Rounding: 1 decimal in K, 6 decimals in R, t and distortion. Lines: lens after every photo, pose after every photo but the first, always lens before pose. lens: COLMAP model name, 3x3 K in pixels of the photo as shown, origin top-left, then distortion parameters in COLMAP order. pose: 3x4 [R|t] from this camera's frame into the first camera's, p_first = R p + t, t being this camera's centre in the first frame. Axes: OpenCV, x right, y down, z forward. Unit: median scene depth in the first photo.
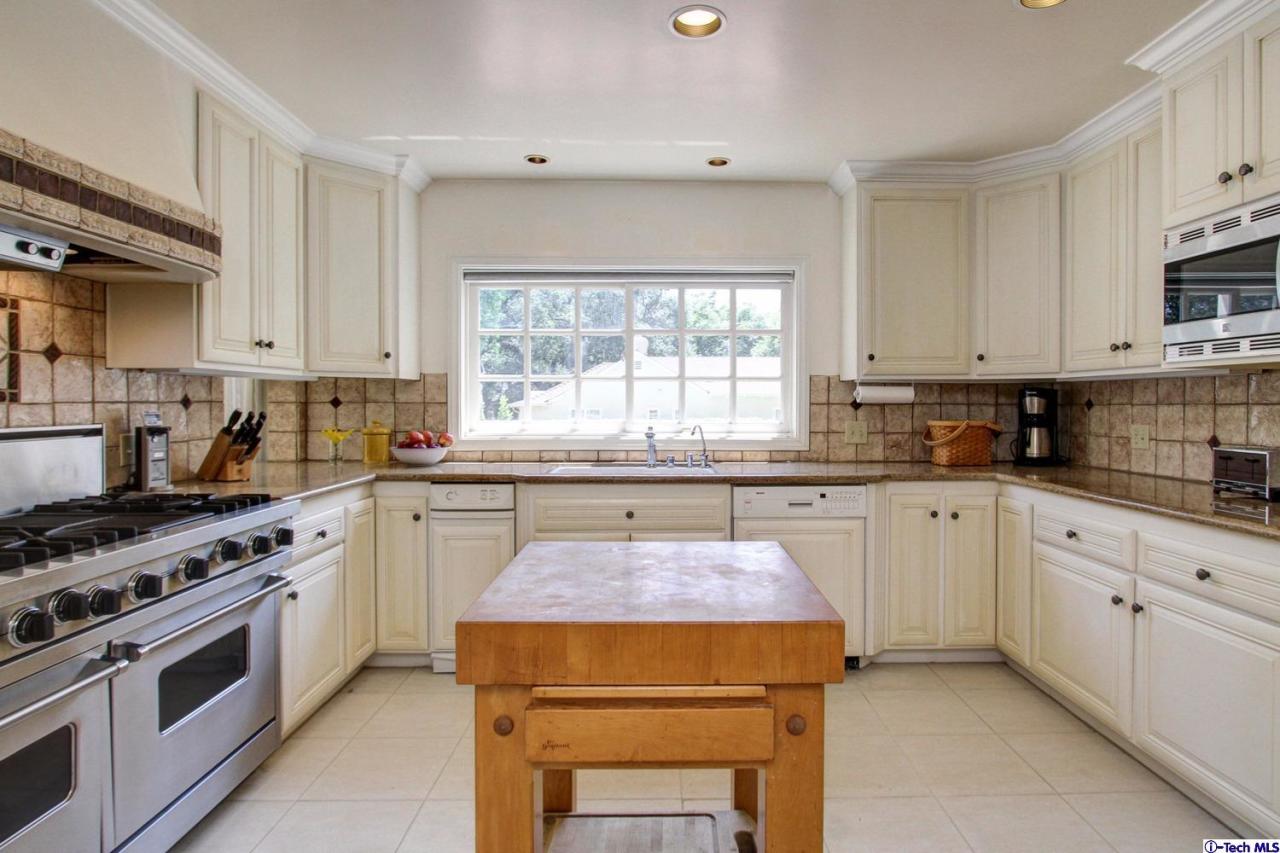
lens RADIAL K [[681.4, 0, 659.1], [0, 681.4, 408.6], [0, 0, 1]] dist [-0.012696, 0.000800]
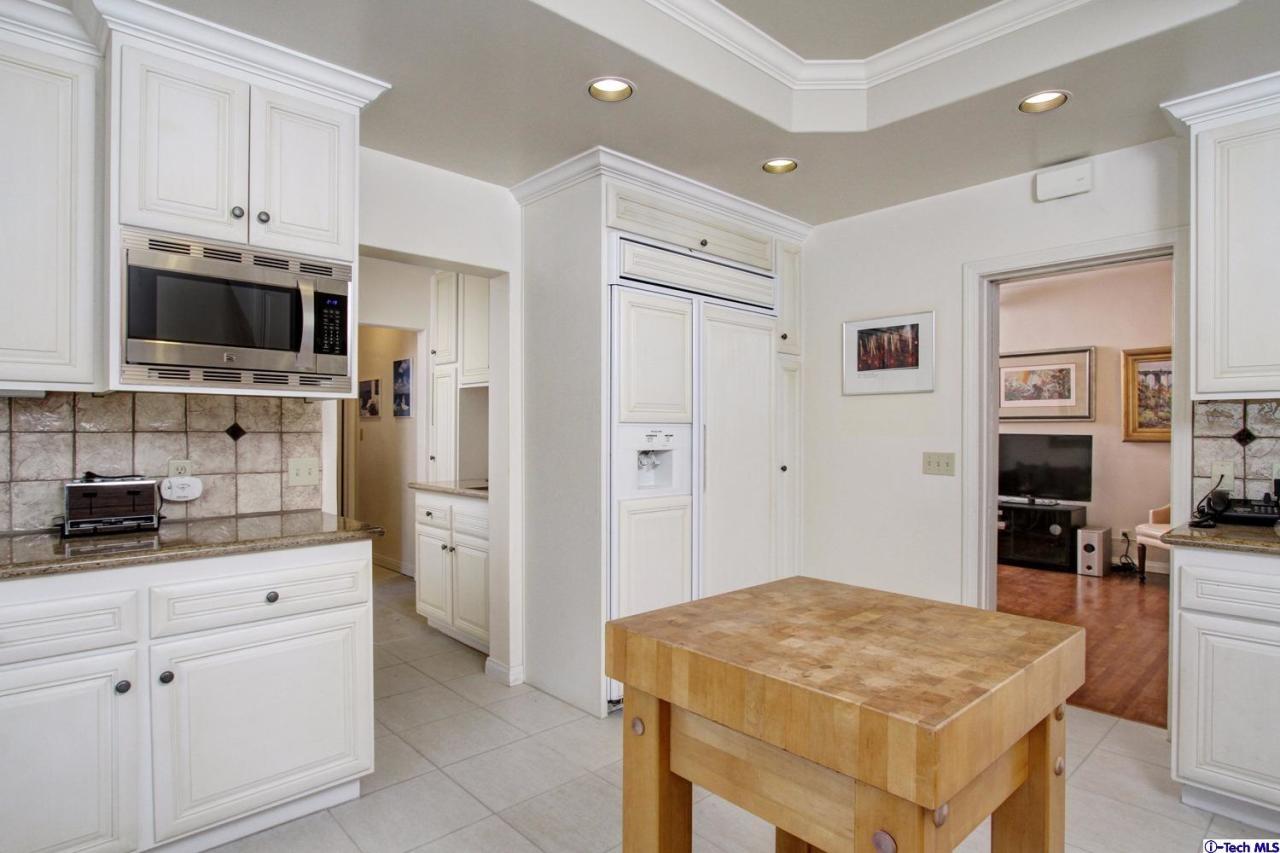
lens RADIAL K [[681.4, 0, 637.9], [0, 681.4, 430.8], [0, 0, 1]] dist [-0.012696, 0.000800]
pose [[-0.678024, -0.002458, 0.735036, -0.294556], [0.001044, 0.999990, 0.004306, -0.012417], [-0.735039, 0.003687, -0.678015, 1.110712]]
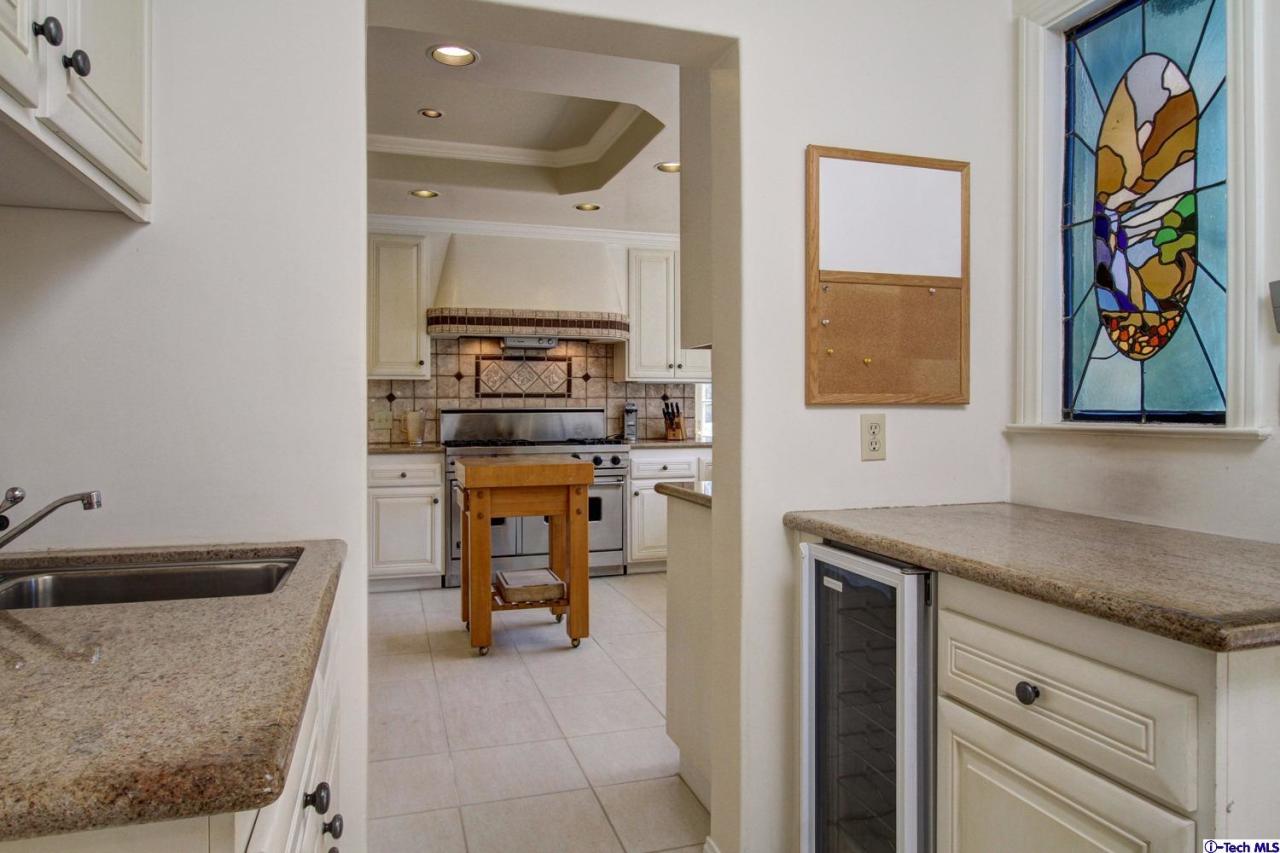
lens RADIAL K [[815.5, 0, 640.7], [0, 815.5, 417.4], [0, 0, 1]] dist [0.005336, 0.003416]
pose [[0.299350, 0.011559, -0.954073, 1.882918], [-0.006464, 0.999928, 0.010086, 0.029121], [0.954122, 0.003148, 0.299403, 0.310373]]
